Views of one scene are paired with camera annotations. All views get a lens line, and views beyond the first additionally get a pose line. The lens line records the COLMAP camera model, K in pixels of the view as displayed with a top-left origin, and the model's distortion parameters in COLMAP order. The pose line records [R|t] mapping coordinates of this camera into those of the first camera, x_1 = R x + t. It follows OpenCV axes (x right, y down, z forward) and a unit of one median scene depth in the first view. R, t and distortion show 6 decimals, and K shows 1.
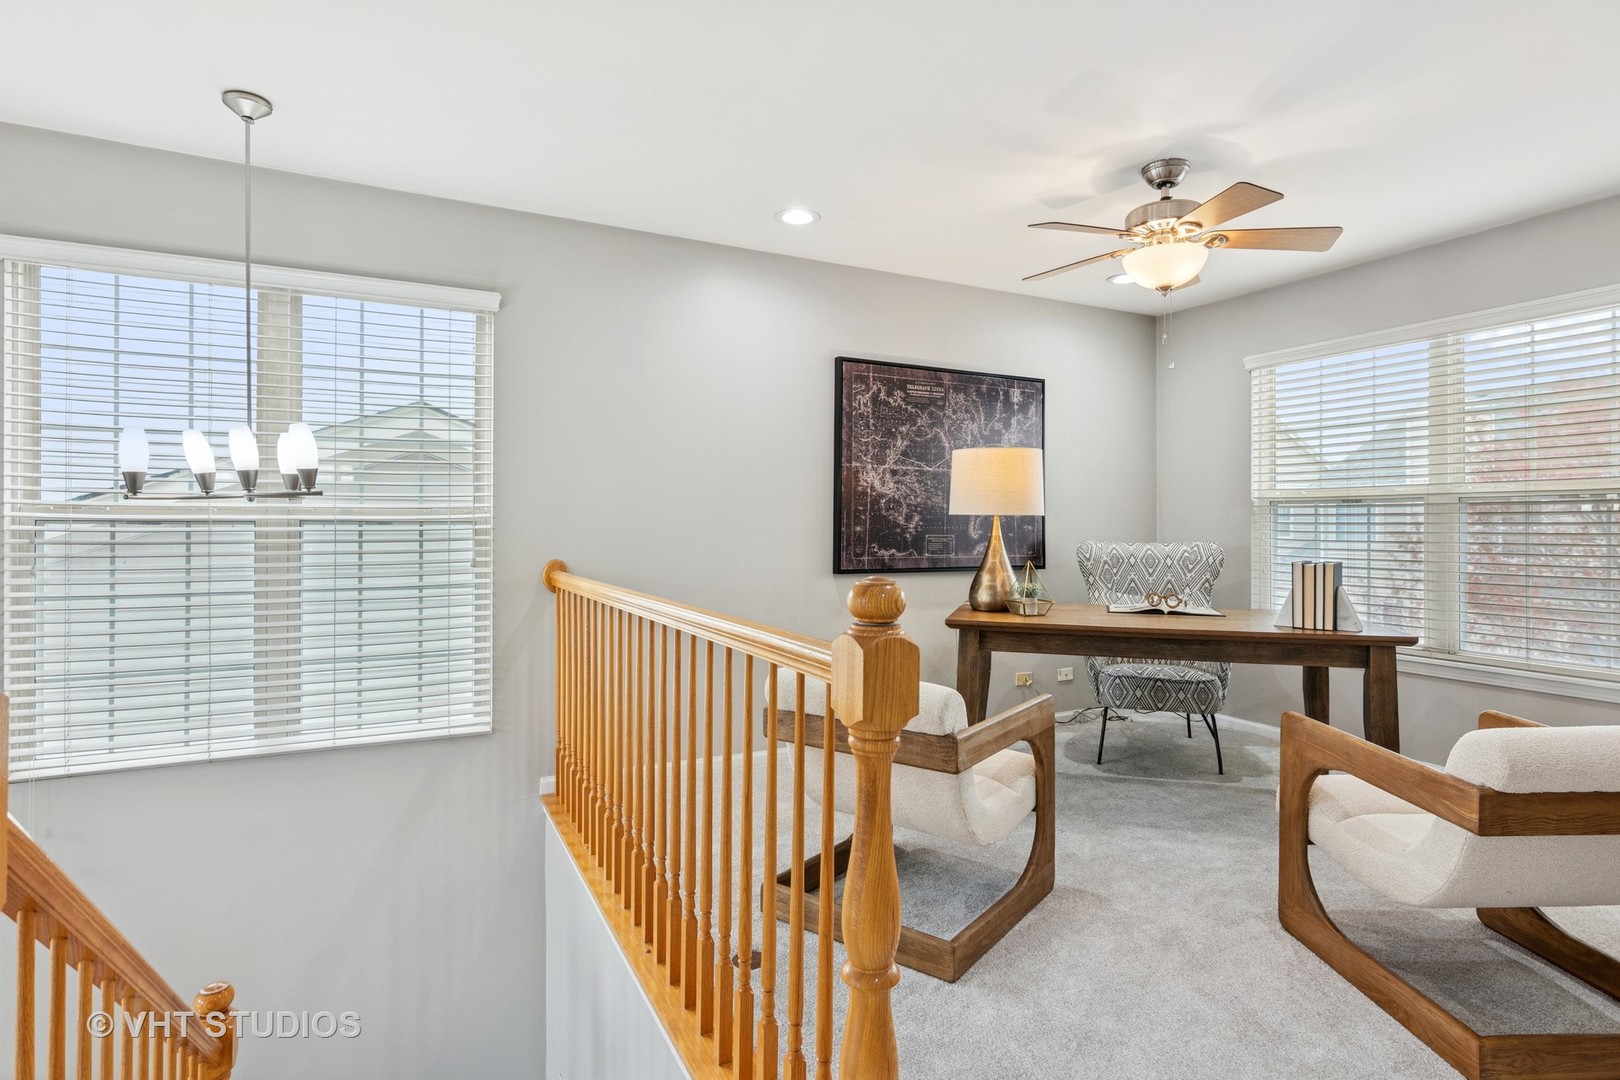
lens RADIAL K [[851.0, 0, 812.6], [0, 851.0, 522.7], [0, 0, 1]] dist [-0.001547, 0.000795]
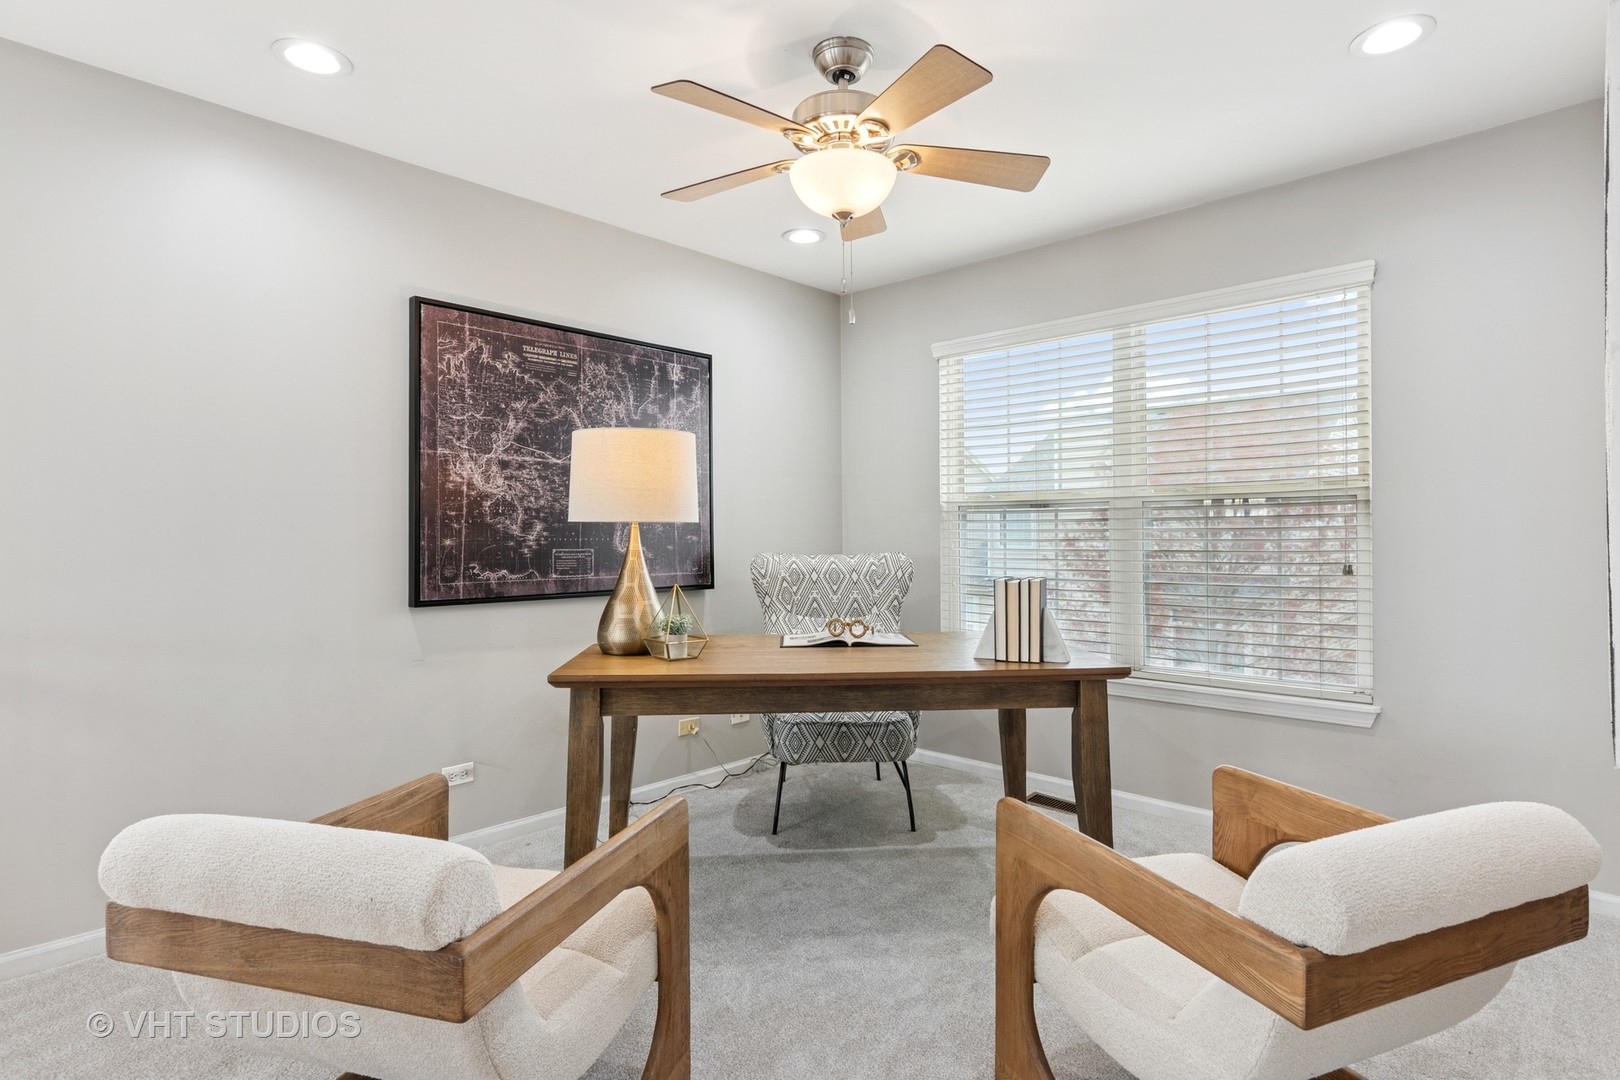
lens RADIAL K [[851.0, 0, 820.6], [0, 851.0, 532.3], [0, 0, 1]] dist [-0.001547, 0.000795]
pose [[0.939179, -0.007438, 0.343347, 0.099521], [0.007337, 0.999972, 0.001593, -0.000076], [-0.343349, 0.001023, 0.939207, 0.222721]]
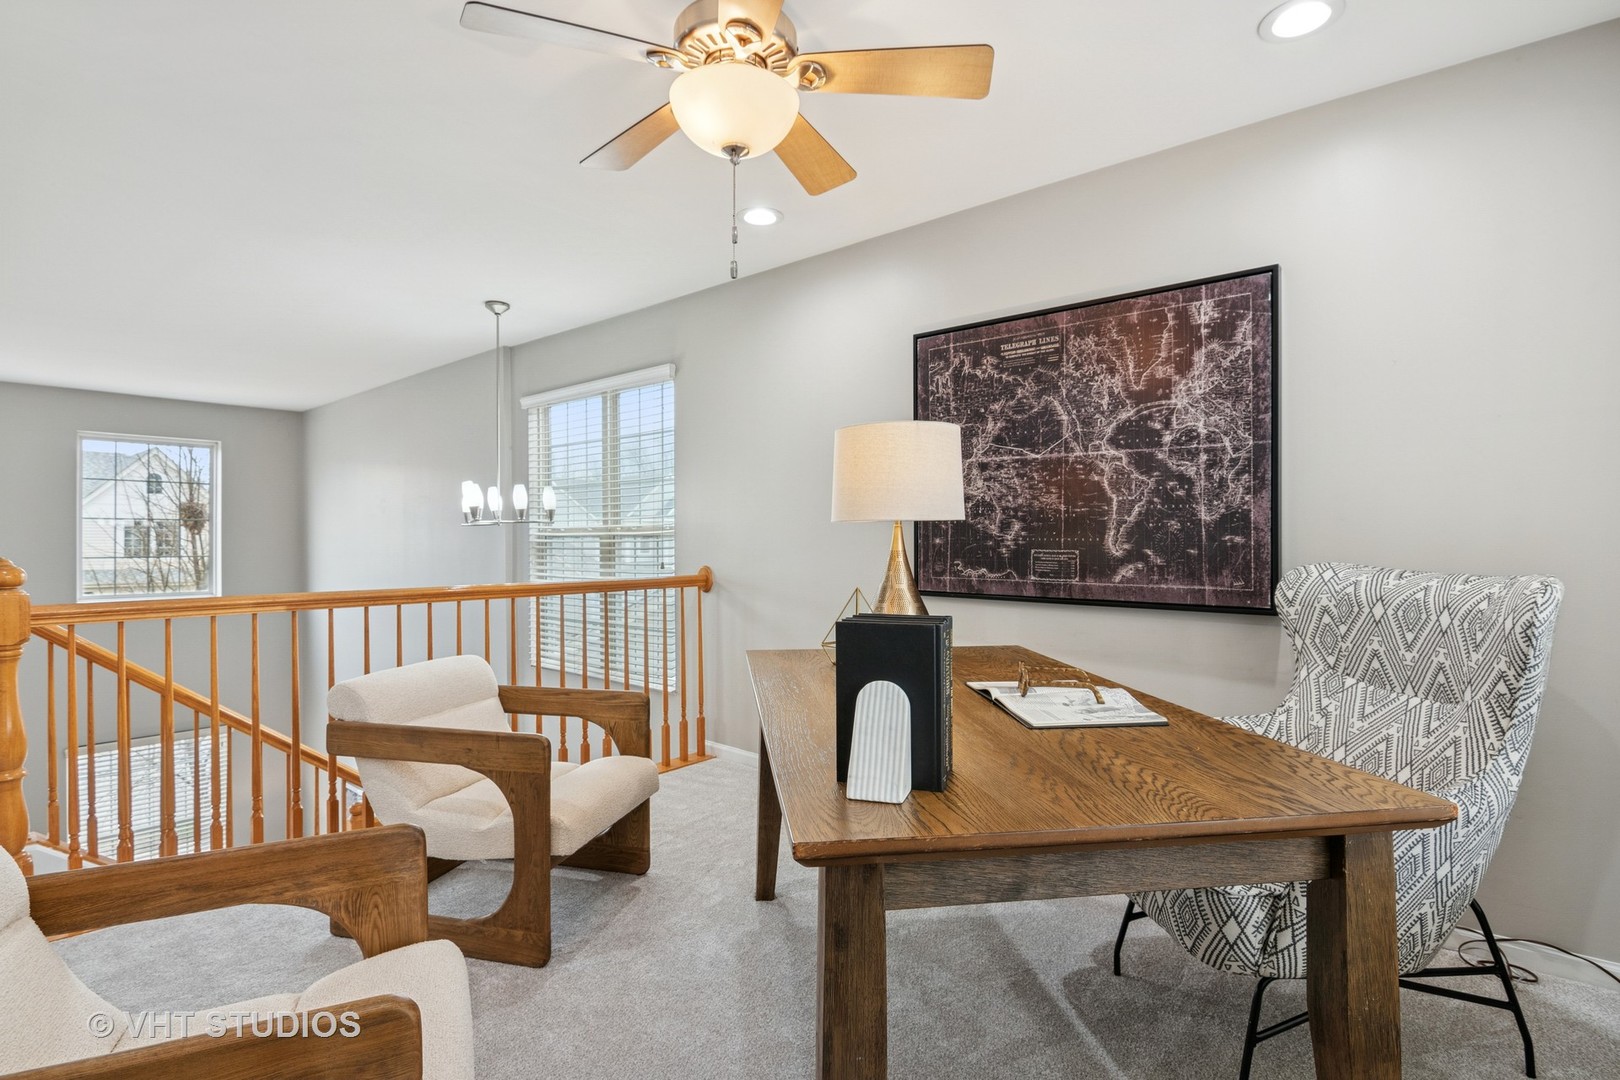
lens RADIAL K [[795.6, 0, 810.1], [0, 795.6, 537.0], [0, 0, 1]] dist [-0.003764, -0.007266]
pose [[0.375422, -0.005061, -0.926840, 0.690343], [0.003803, 0.999985, -0.003920, 0.005713], [0.926846, -0.002053, 0.375436, 0.591108]]
